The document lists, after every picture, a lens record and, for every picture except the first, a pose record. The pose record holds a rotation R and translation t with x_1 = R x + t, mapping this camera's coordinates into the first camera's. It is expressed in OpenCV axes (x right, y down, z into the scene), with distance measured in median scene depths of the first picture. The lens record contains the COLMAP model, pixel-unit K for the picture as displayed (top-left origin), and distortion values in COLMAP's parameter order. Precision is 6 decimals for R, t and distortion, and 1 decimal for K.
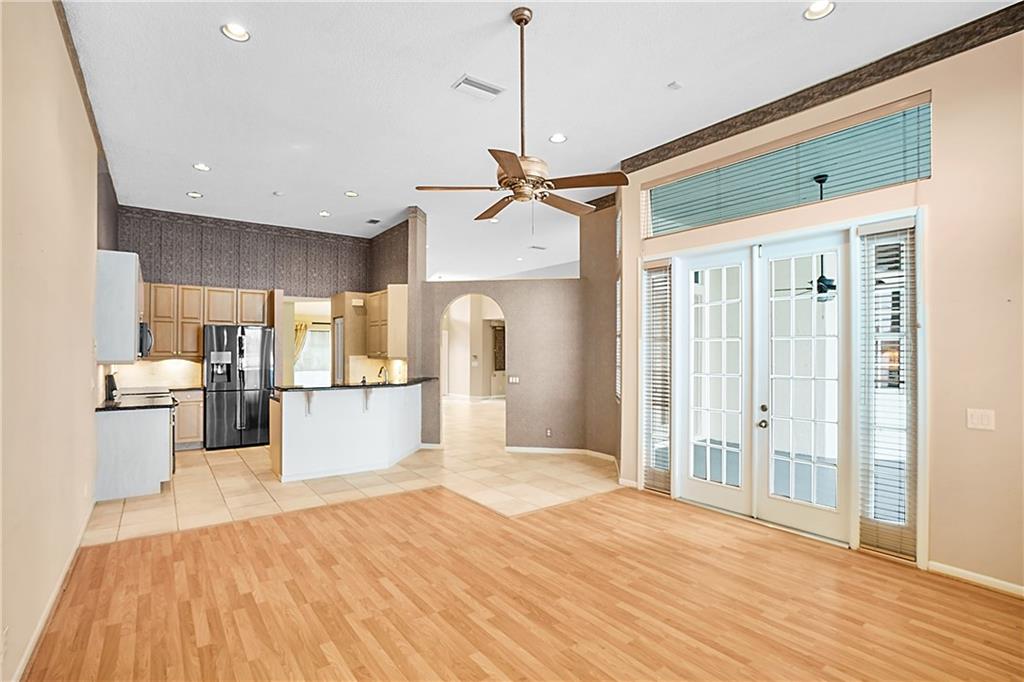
lens RADIAL K [[487.7, 0, 504.1], [0, 487.7, 343.4], [0, 0, 1]] dist [-0.058100, 0.024043]
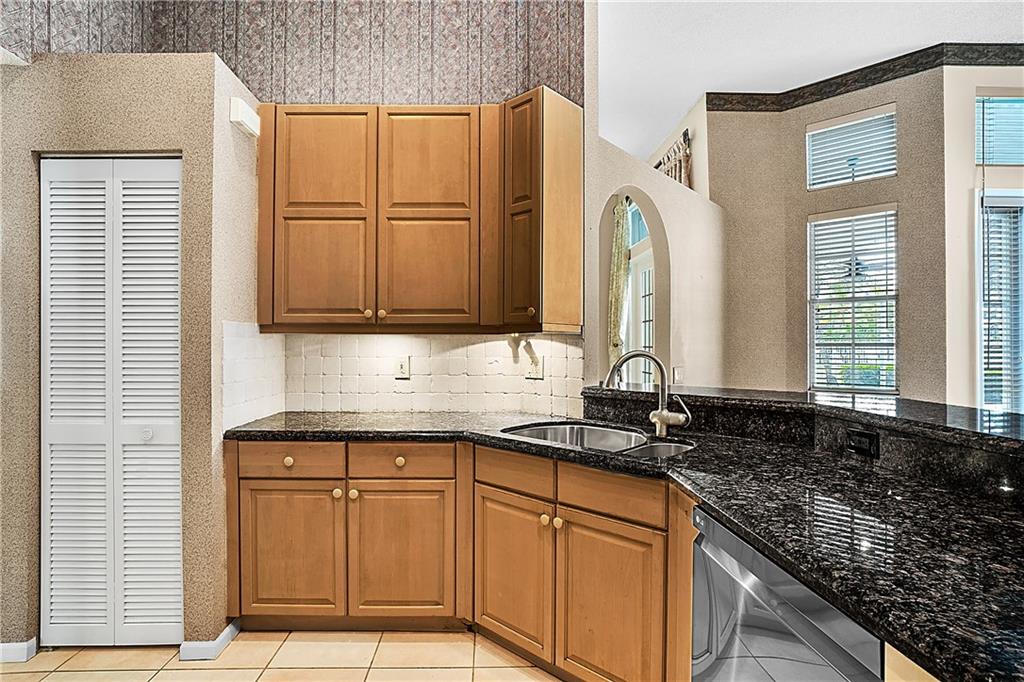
lens RADIAL K [[487.7, 0, 504.1], [0, 487.7, 343.4], [0, 0, 1]] dist [-0.058100, 0.024043]
pose [[0.560944, -0.004474, 0.827842, -1.010344], [-0.006097, 0.999936, 0.009535, 0.073734], [-0.827831, -0.010396, 0.560881, 1.726168]]
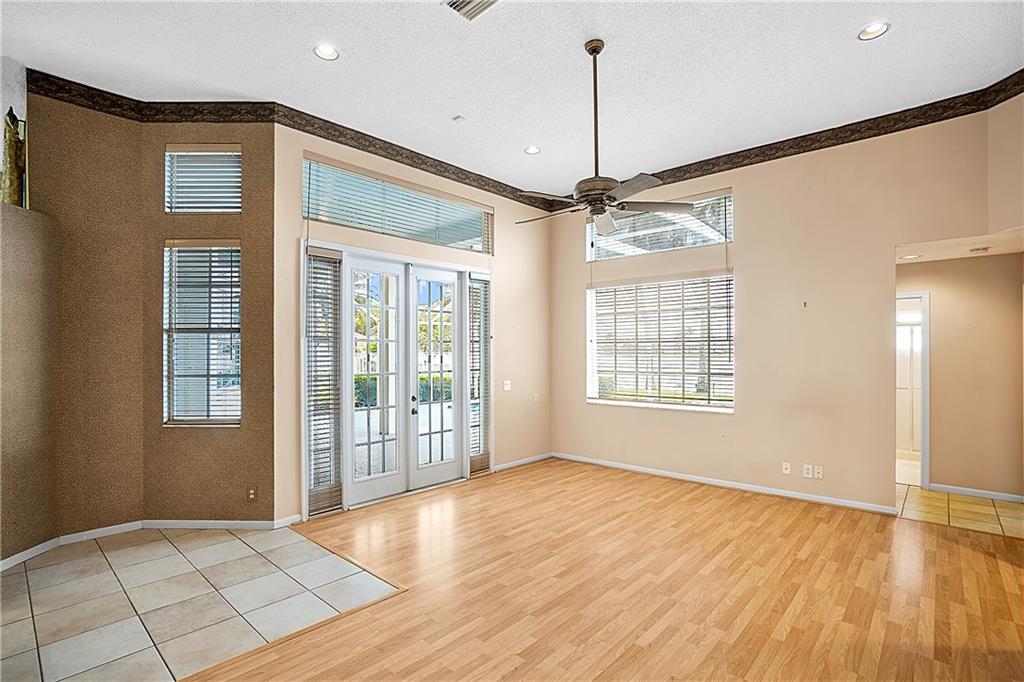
lens RADIAL K [[487.7, 0, 504.1], [0, 487.7, 343.4], [0, 0, 1]] dist [-0.058100, 0.024043]
pose [[-0.192026, 0.011584, 0.981321, -0.846562], [-0.012003, 0.999828, -0.014151, 0.011636], [-0.981316, -0.014497, -0.191854, 1.188435]]
